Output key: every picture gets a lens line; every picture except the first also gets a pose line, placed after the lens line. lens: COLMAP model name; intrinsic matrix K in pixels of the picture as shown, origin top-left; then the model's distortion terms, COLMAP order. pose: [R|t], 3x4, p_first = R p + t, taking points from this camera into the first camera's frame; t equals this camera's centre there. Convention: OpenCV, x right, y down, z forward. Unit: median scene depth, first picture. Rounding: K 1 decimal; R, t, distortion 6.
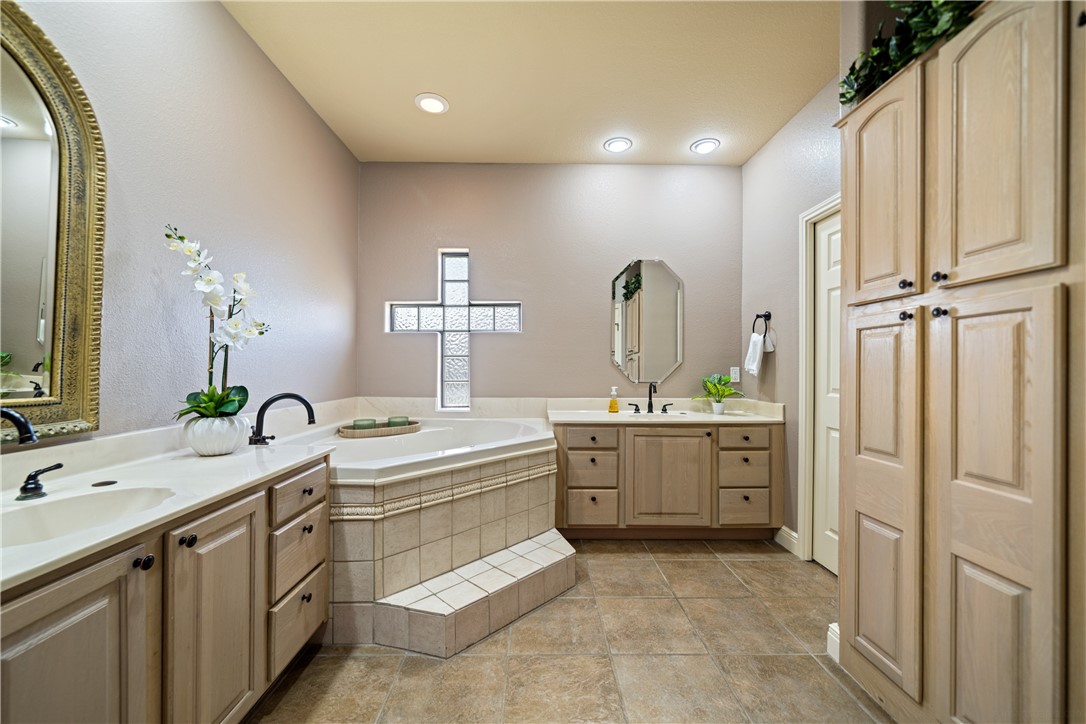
lens RADIAL K [[397.9, 0, 544.7], [0, 397.9, 365.3], [0, 0, 1]] dist [-0.001098, -0.000143]
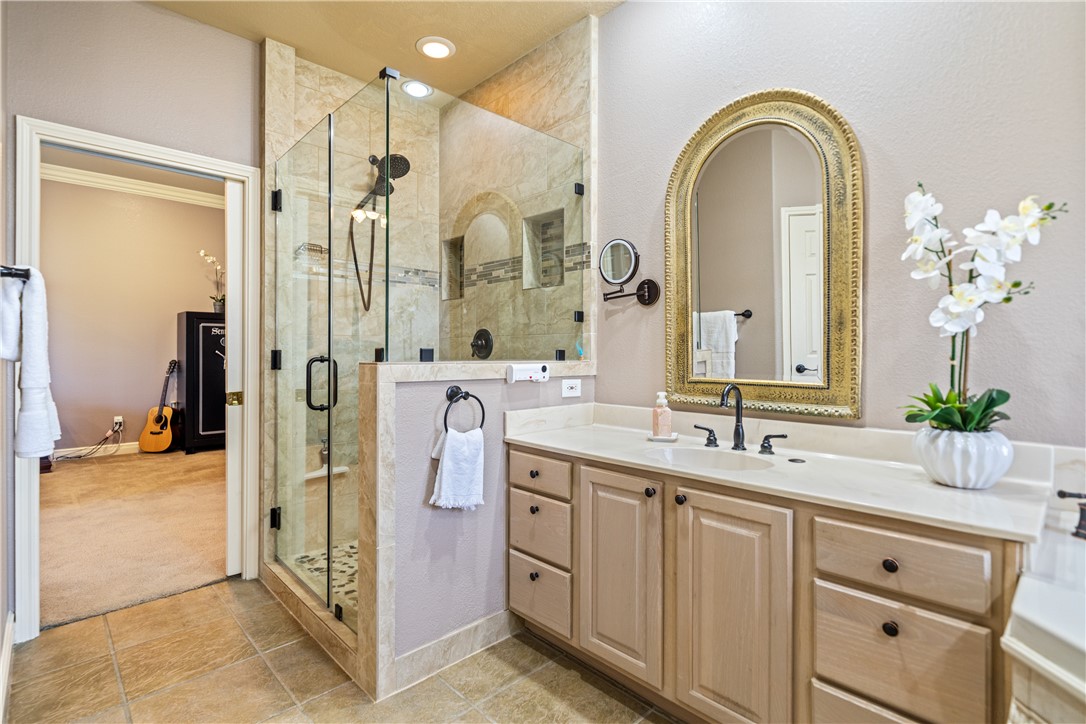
lens RADIAL K [[518.6, 0, 540.5], [0, 518.6, 350.2], [0, 0, 1]] dist [-0.001077, -0.000143]
pose [[-0.736333, -0.010302, -0.676541, 0.400462], [0.000022, 0.999884, -0.015251, 0.006291], [0.676619, -0.011245, -0.736247, 1.504111]]
